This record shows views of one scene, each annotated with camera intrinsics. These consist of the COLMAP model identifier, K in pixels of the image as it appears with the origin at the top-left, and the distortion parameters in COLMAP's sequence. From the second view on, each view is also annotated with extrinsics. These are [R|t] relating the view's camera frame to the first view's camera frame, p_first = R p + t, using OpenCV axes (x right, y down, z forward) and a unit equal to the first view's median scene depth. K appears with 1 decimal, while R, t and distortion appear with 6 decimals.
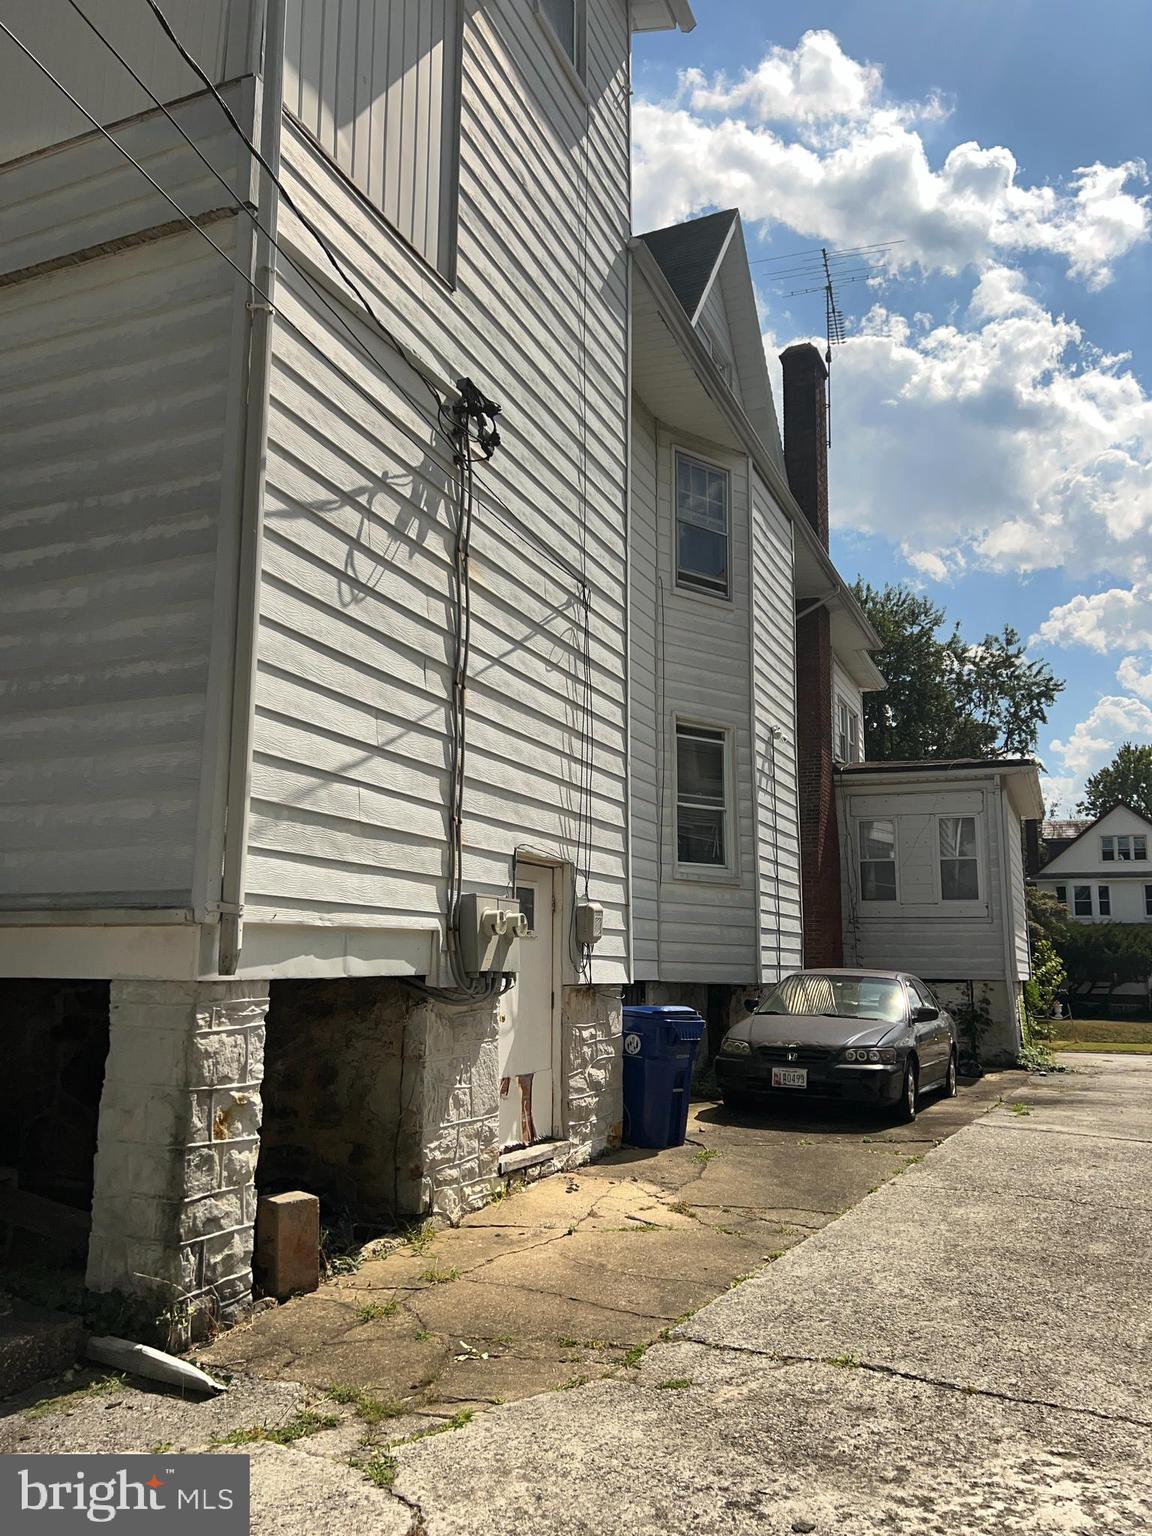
lens RADIAL K [[1138.3, 0, 558.0], [0, 1138.3, 781.1], [0, 0, 1]] dist [0.097527, -0.166475]
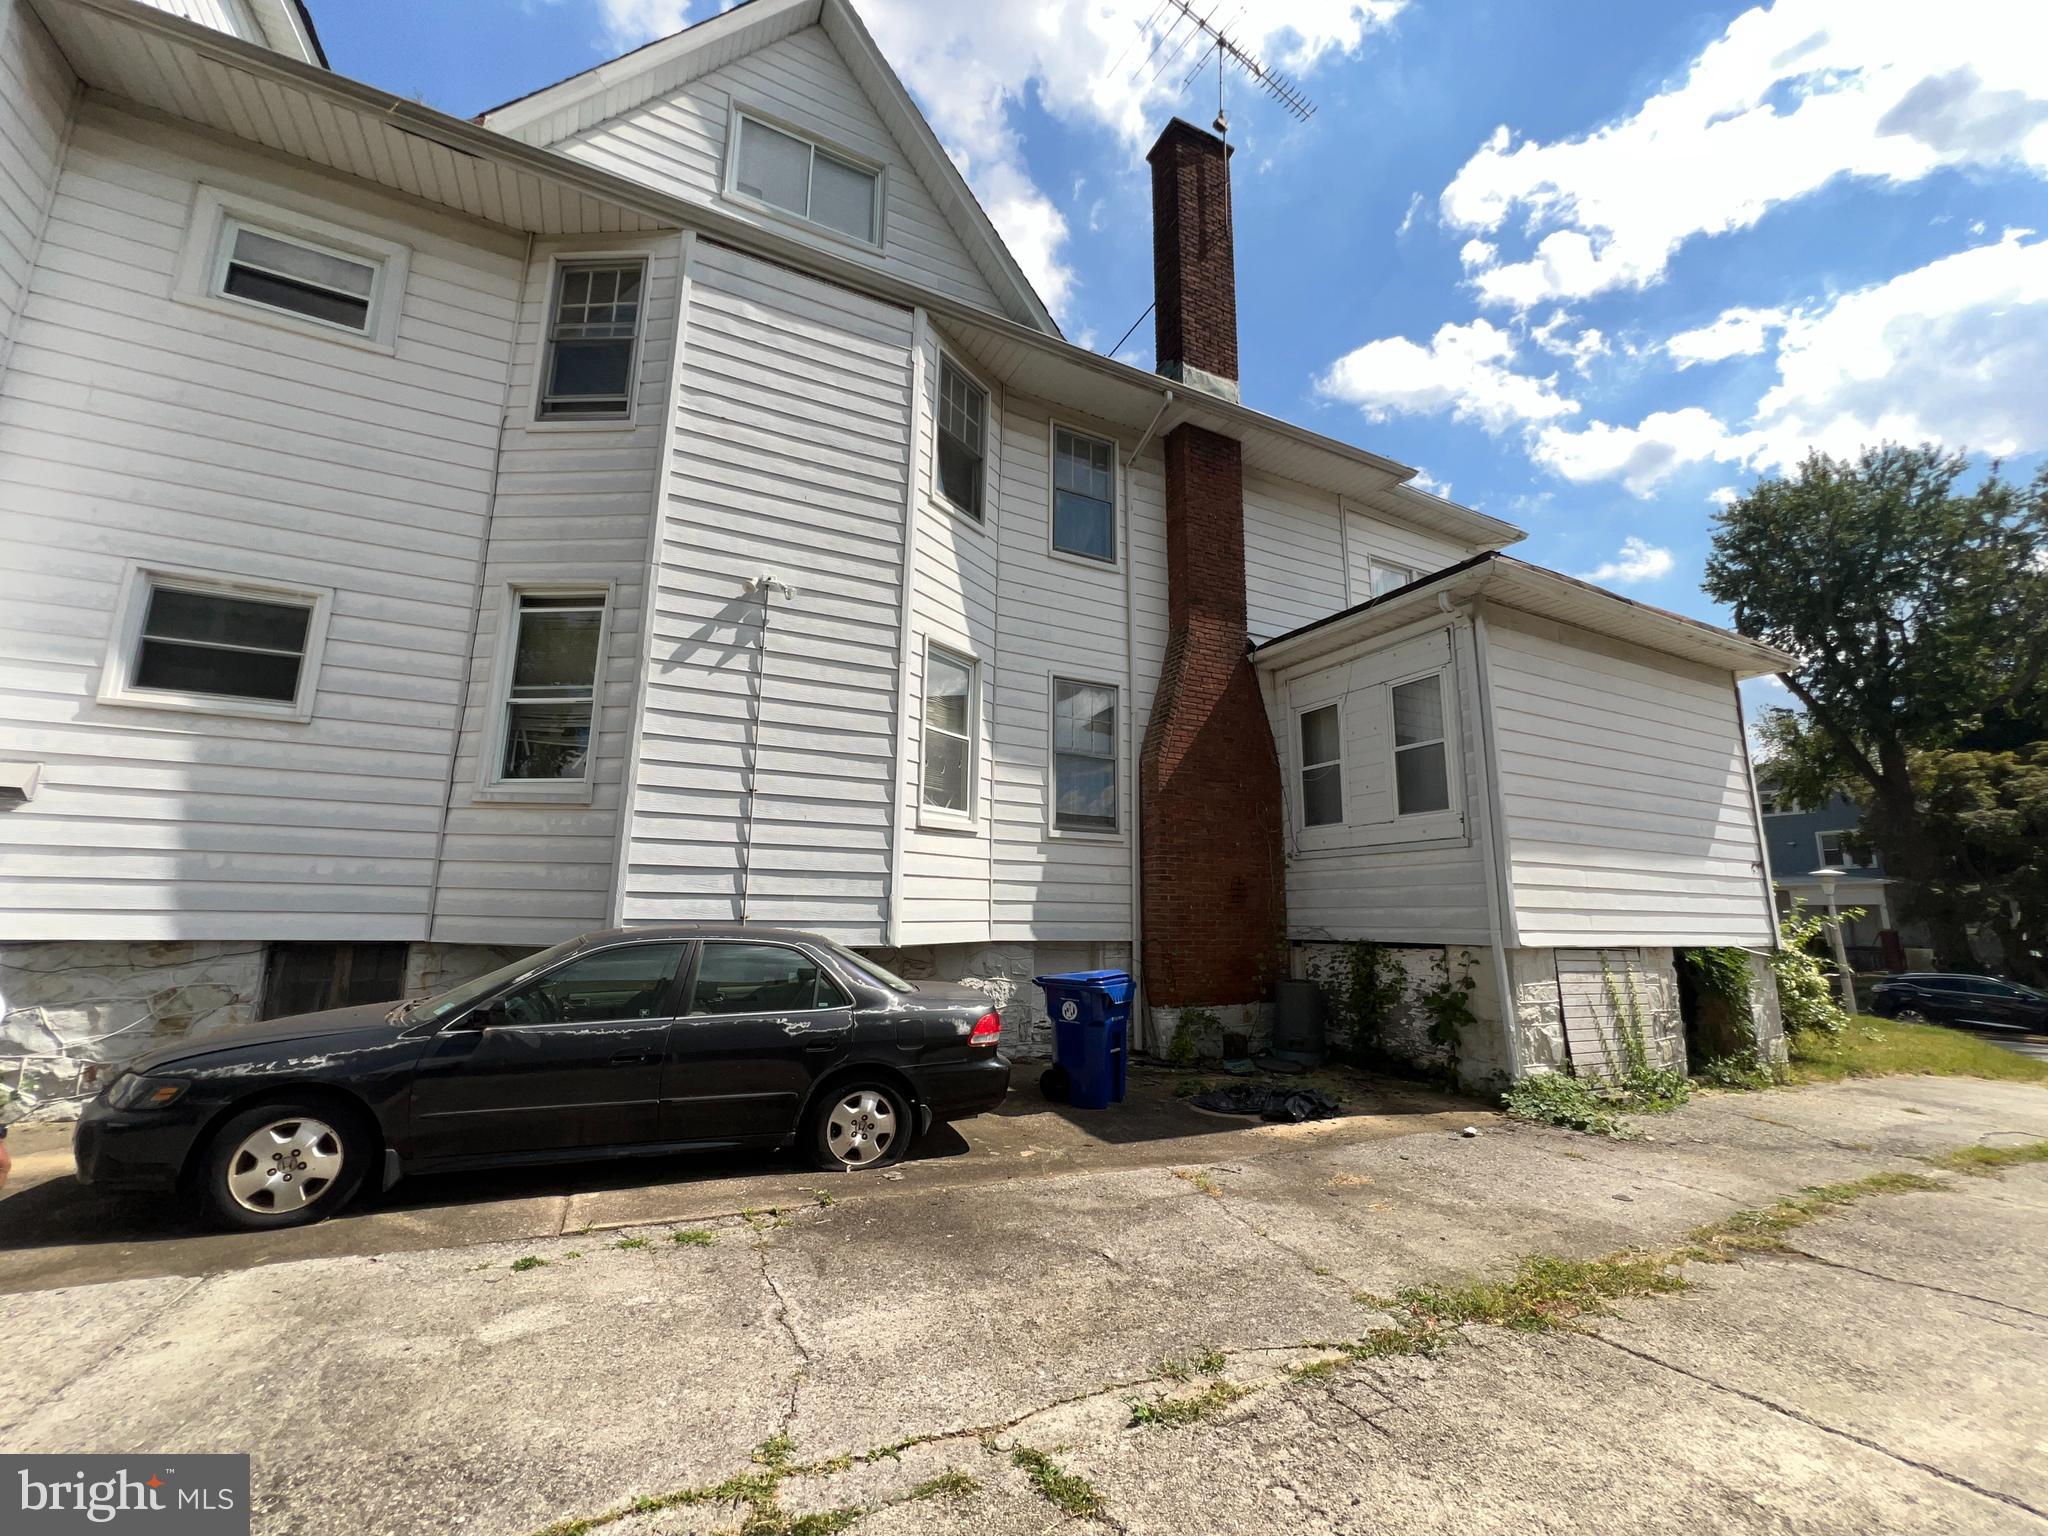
lens RADIAL K [[817.6, 0, 1021.4], [0, 817.6, 766.8], [0, 0, 1]] dist [-0.007768, 0.002371]
pose [[0.774919, -0.118227, -0.620904, 0.641615], [0.099677, 0.992917, -0.064661, 0.121439], [0.624151, -0.011782, 0.781215, 0.747893]]
